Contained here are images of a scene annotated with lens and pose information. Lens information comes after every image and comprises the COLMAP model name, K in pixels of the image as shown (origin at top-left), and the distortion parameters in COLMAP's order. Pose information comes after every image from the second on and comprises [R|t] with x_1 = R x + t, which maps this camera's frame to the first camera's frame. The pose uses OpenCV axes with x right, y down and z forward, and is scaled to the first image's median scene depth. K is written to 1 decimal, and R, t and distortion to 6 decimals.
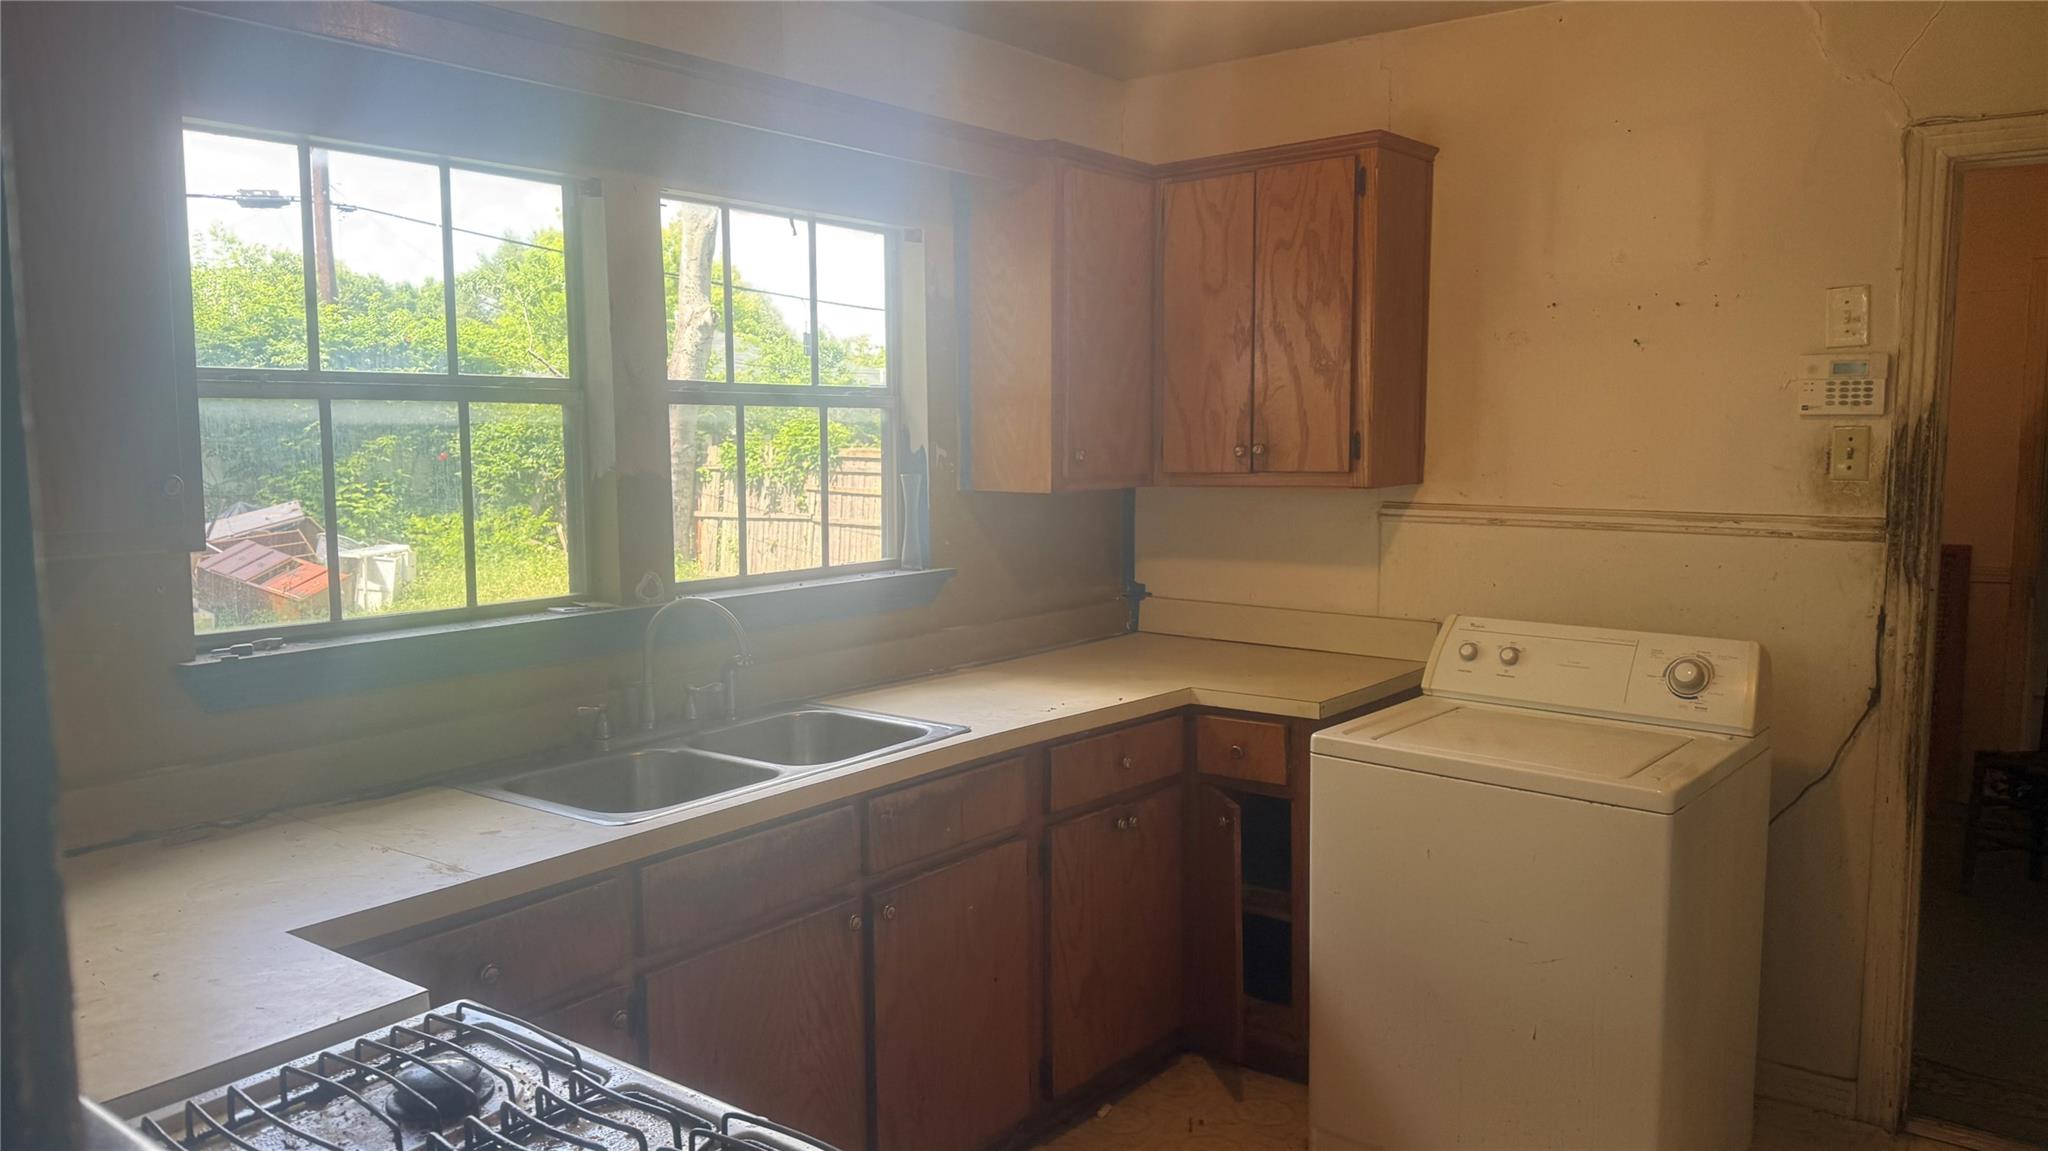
lens RADIAL K [[1443.0, 0, 1024.0], [0, 1443.0, 575.5], [0, 0, 1]] dist [0.134305, -0.201625]
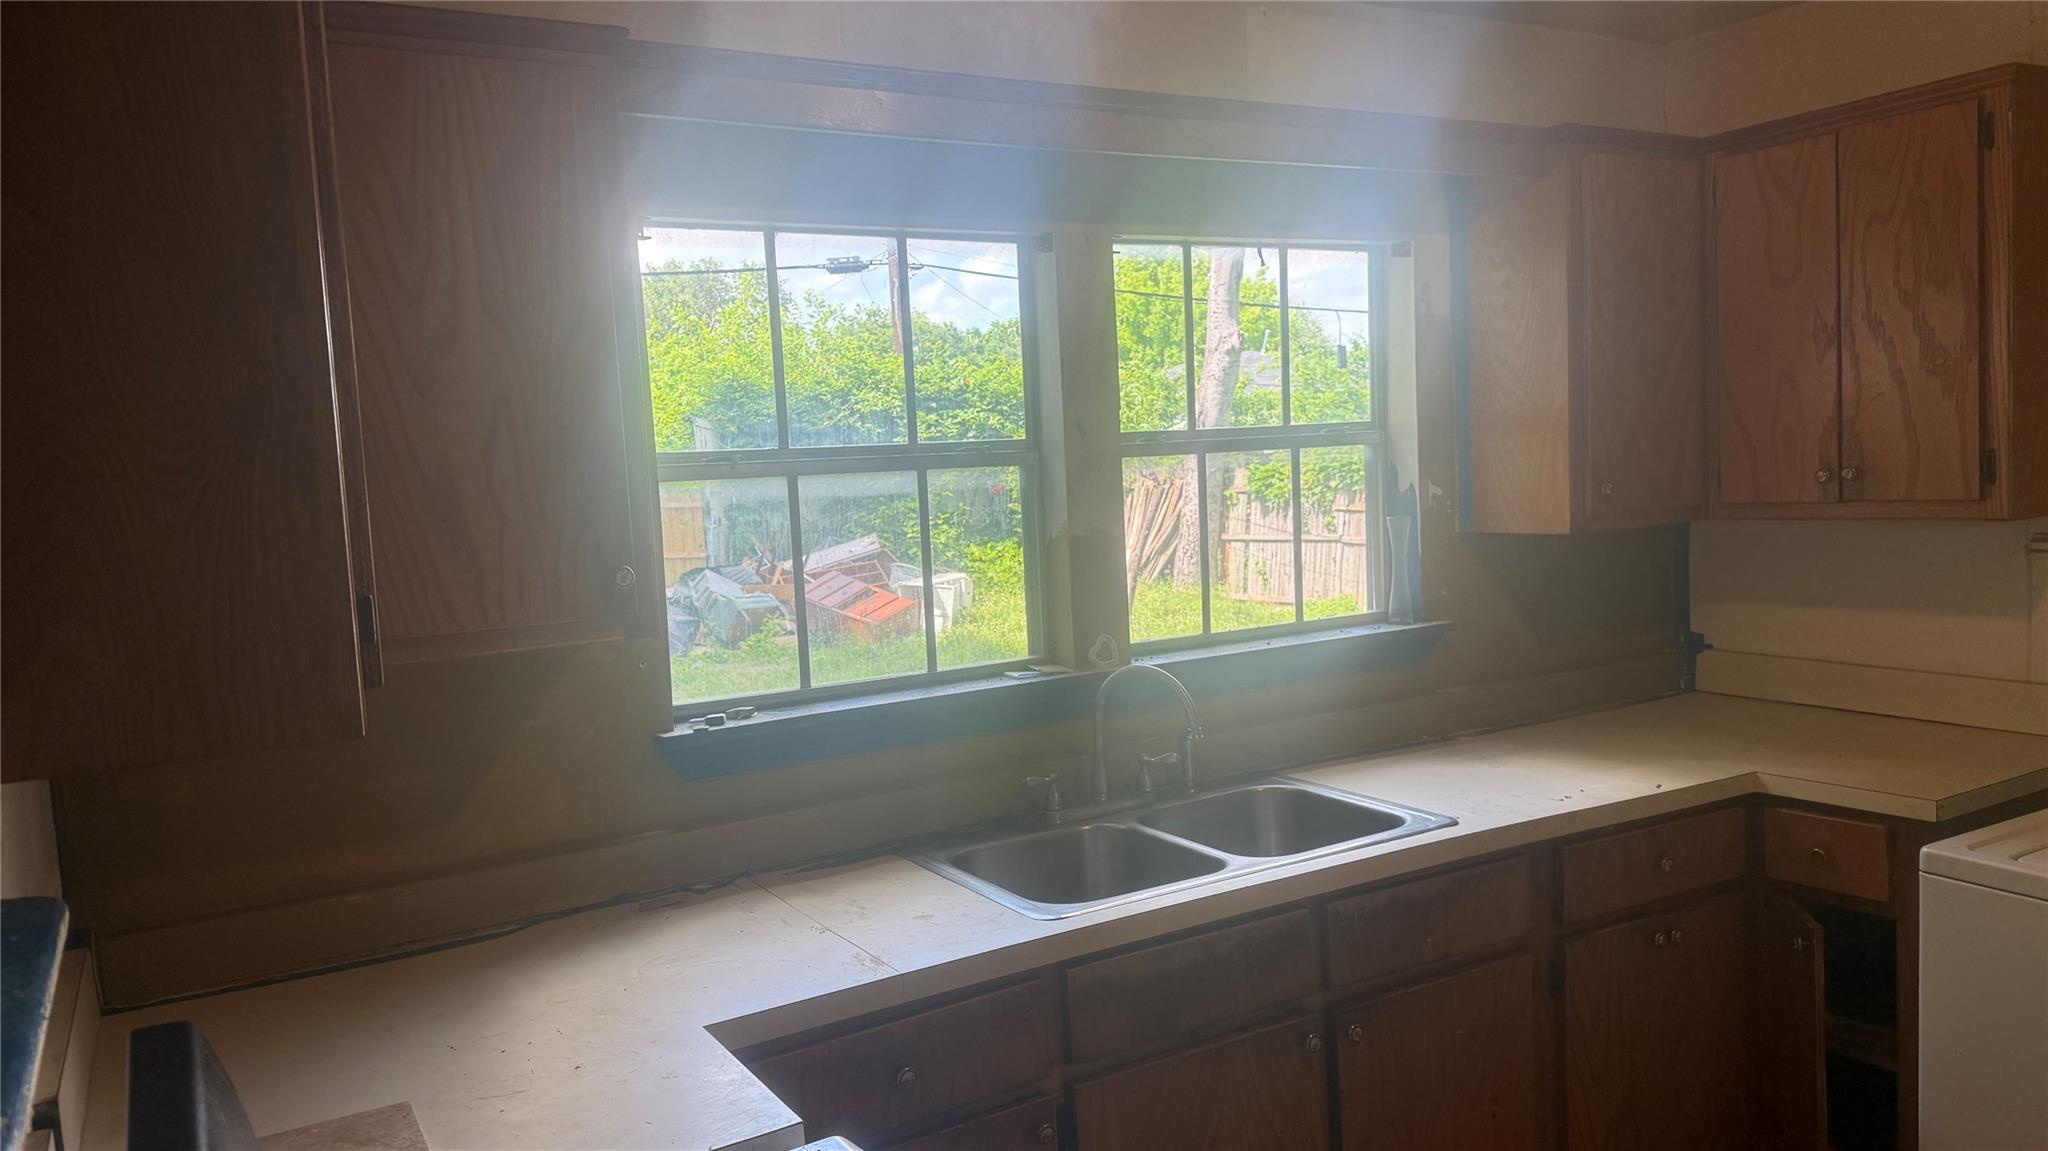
lens RADIAL K [[1443.0, 0, 1024.0], [0, 1443.0, 575.5], [0, 0, 1]] dist [0.134305, -0.201625]
pose [[0.931645, -0.011210, -0.363197, 0.035578], [0.007919, 0.999913, -0.010548, -0.028207], [0.363283, 0.006951, 0.931653, 0.084581]]
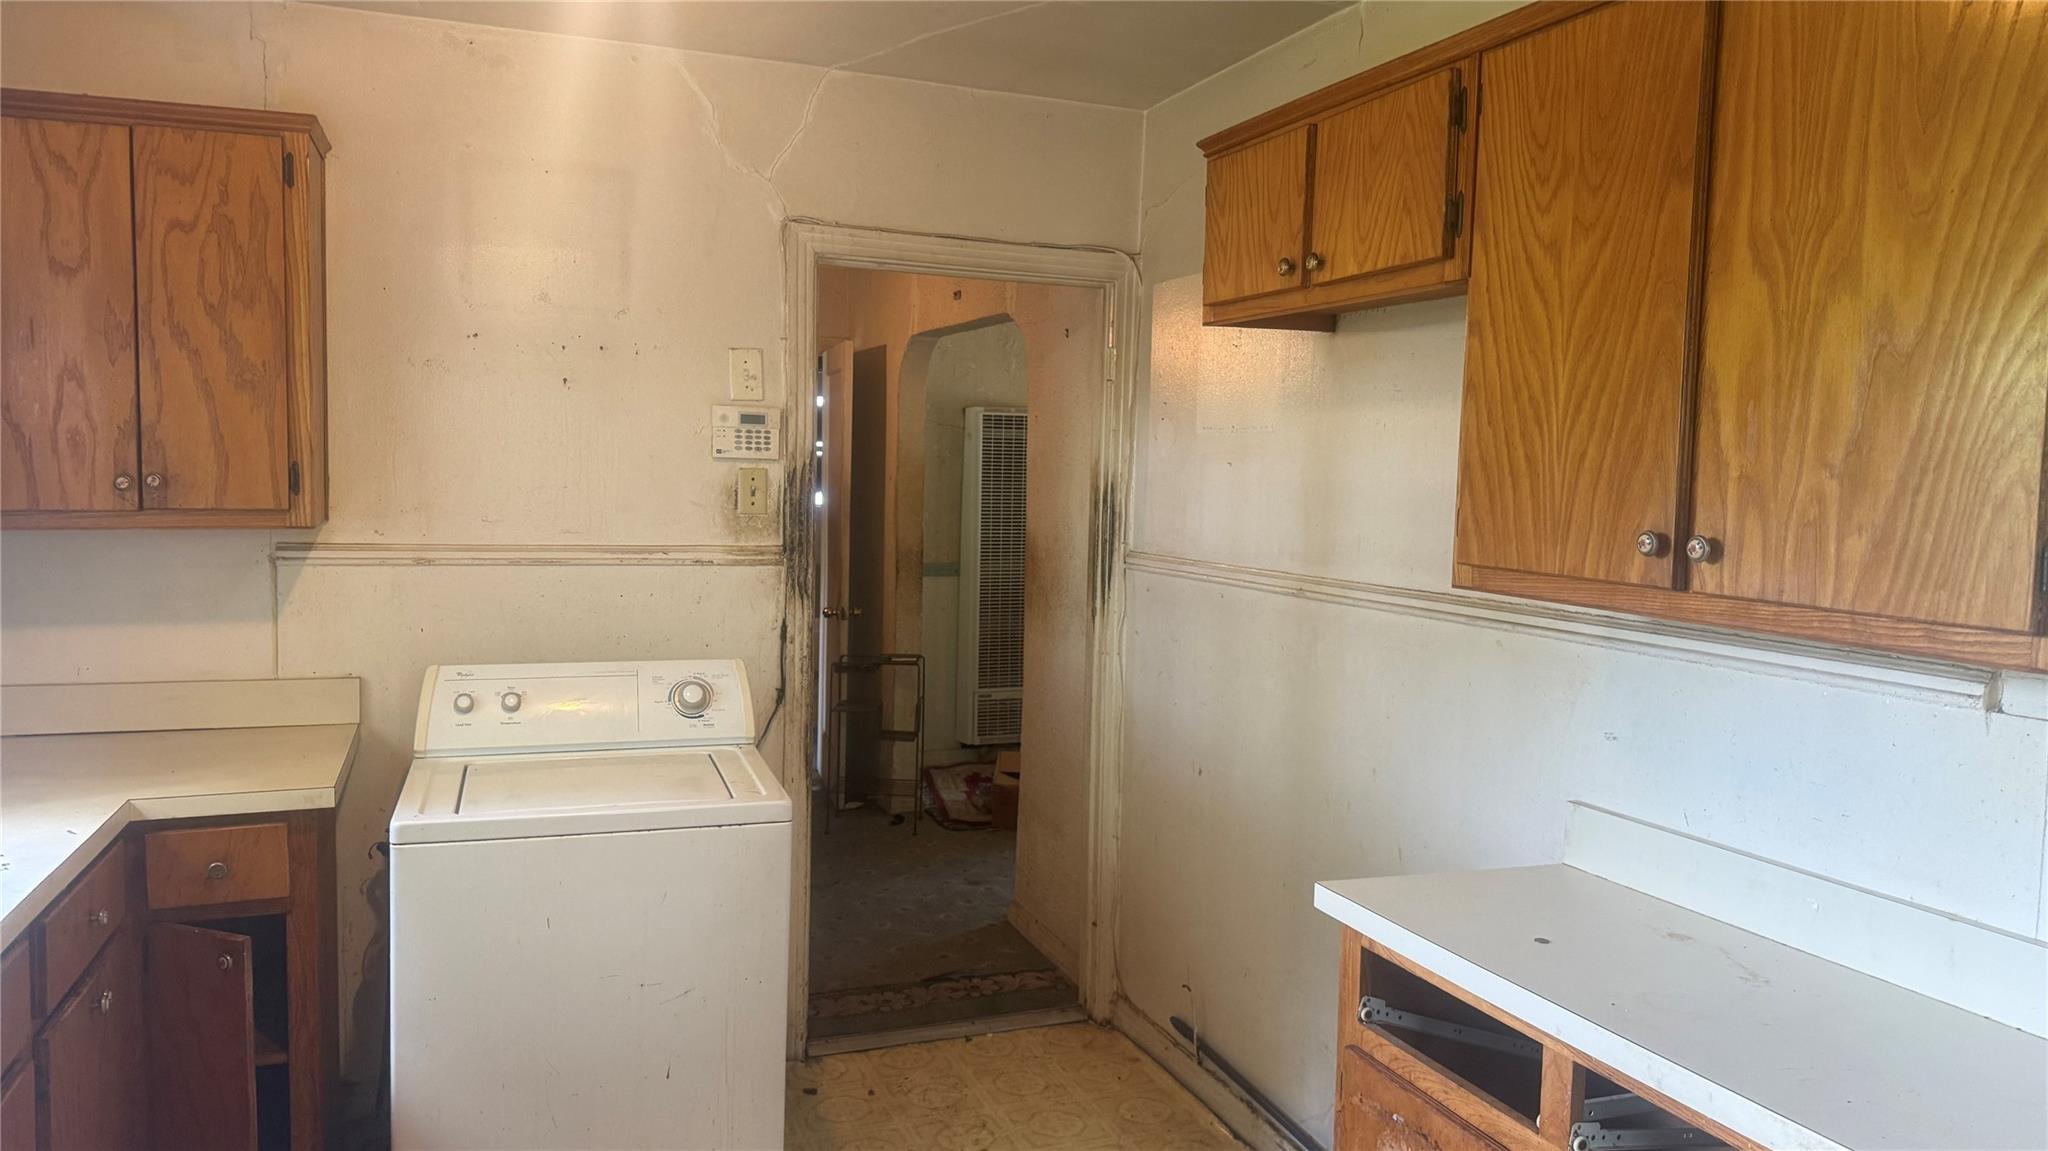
lens RADIAL K [[1449.8, 0, 1025.6], [0, 1449.8, 547.1], [0, 0, 1]] dist [0.138959, -0.204645]
pose [[0.507635, -0.034854, 0.860867, -0.315340], [0.062782, 0.998022, 0.003386, -0.027419], [-0.859282, 0.052328, 0.508819, 0.214920]]
